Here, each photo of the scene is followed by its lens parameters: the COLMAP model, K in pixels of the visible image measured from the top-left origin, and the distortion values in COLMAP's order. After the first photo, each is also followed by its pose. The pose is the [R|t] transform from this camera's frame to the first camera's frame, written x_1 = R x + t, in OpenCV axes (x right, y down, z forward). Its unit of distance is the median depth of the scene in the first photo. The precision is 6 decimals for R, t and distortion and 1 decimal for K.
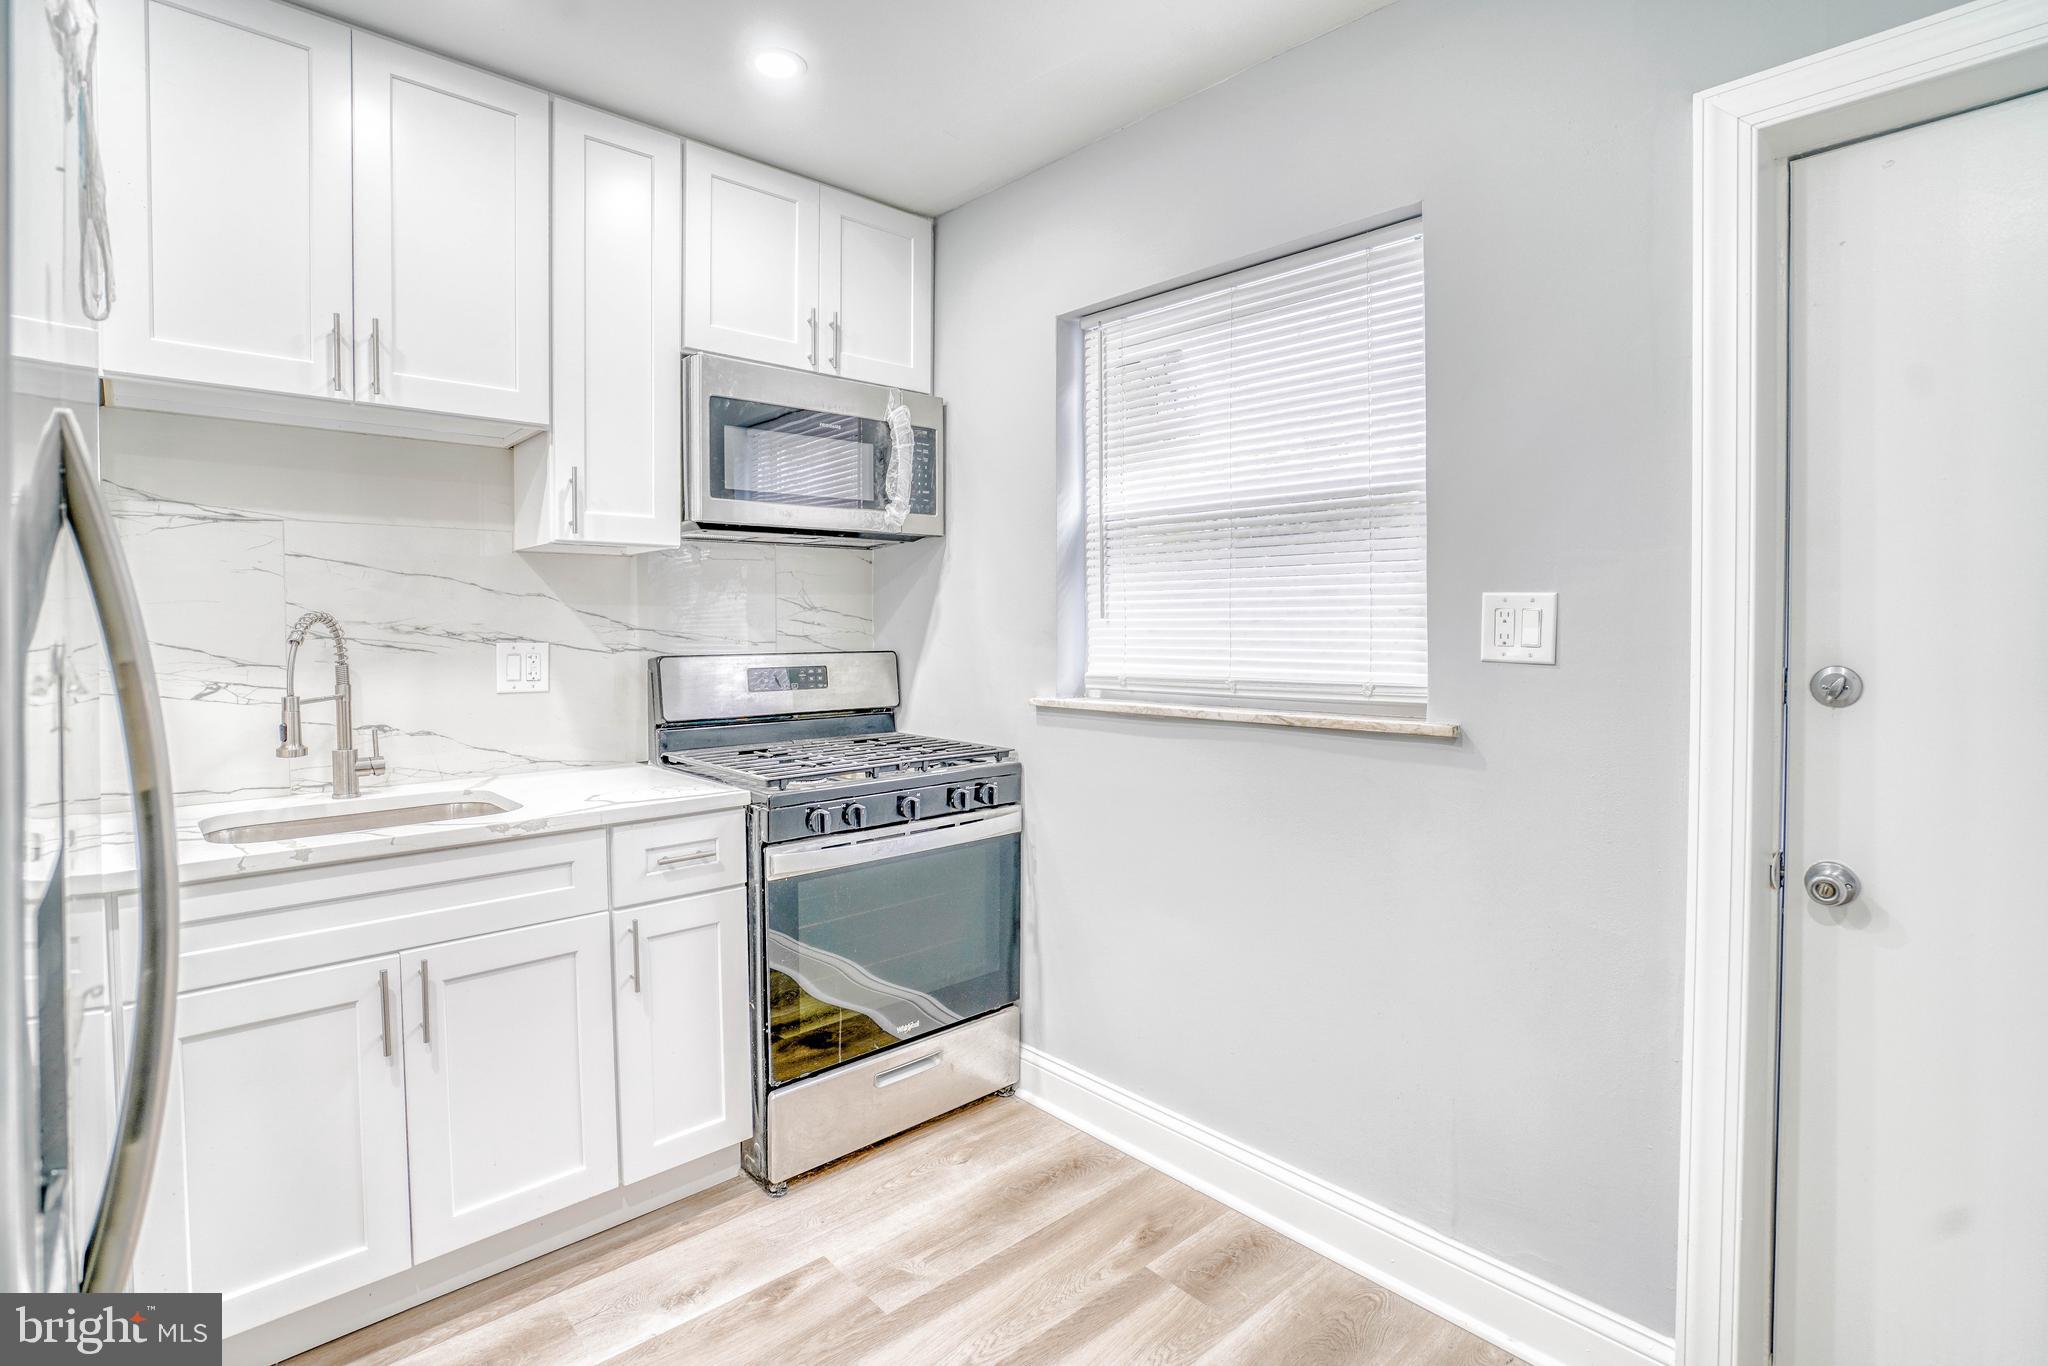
lens RADIAL K [[997.5, 0, 1017.9], [0, 997.5, 653.2], [0, 0, 1]] dist [-0.057472, 0.026662]
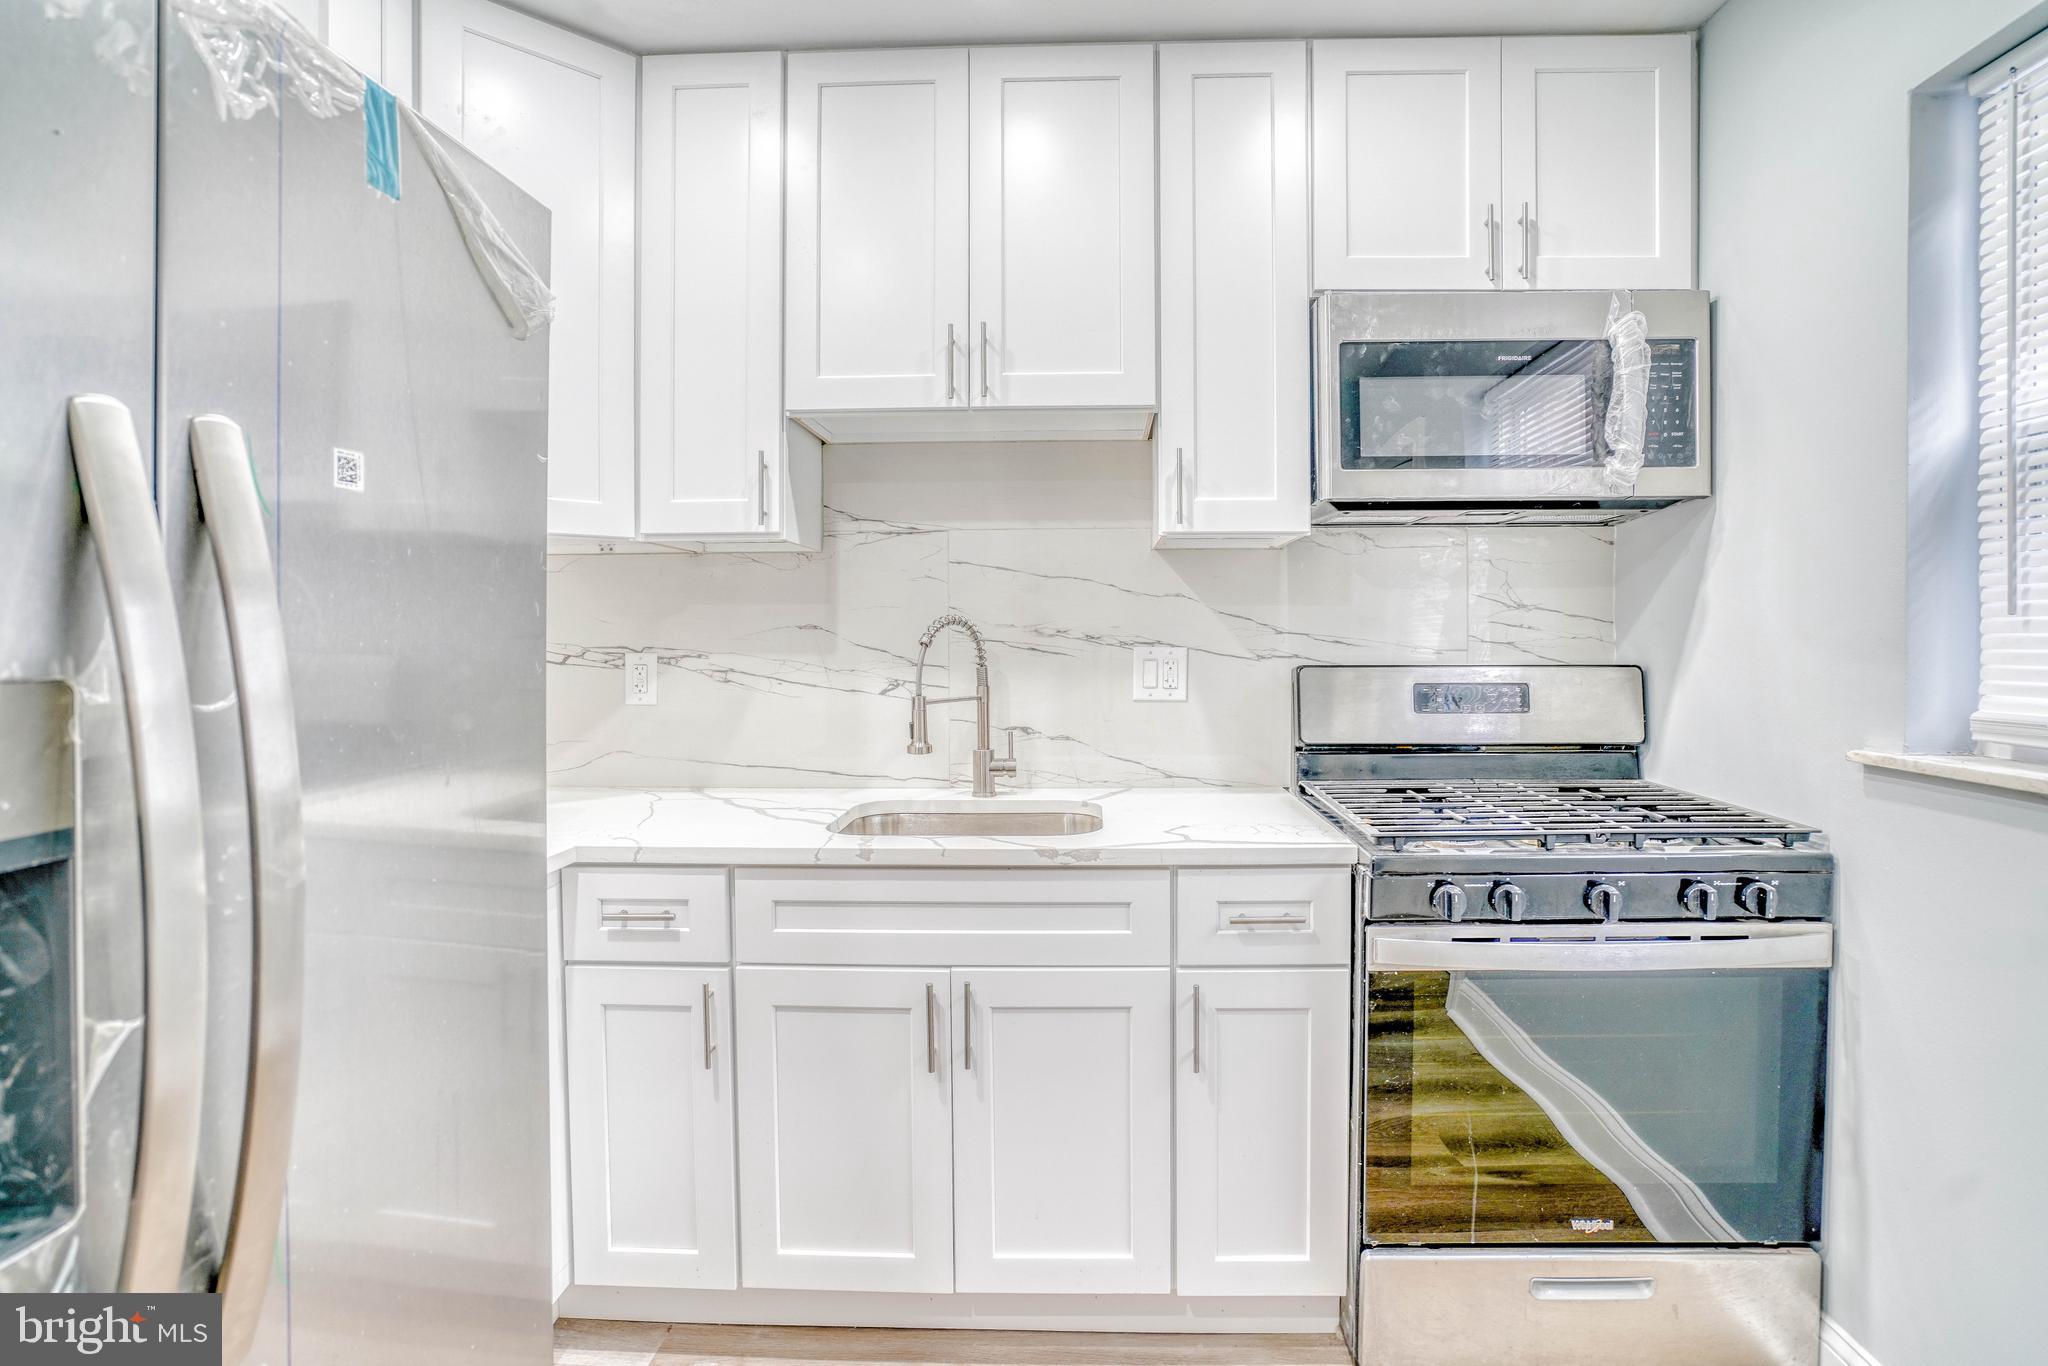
lens RADIAL K [[1019.7, 0, 995.2], [0, 1019.7, 645.7], [0, 0, 1]] dist [-0.062856, 0.026899]
pose [[0.706376, 0.011030, -0.707751, 0.070609], [-0.019349, 0.999806, -0.003730, -0.005867], [0.707573, 0.016329, 0.706452, 0.222113]]
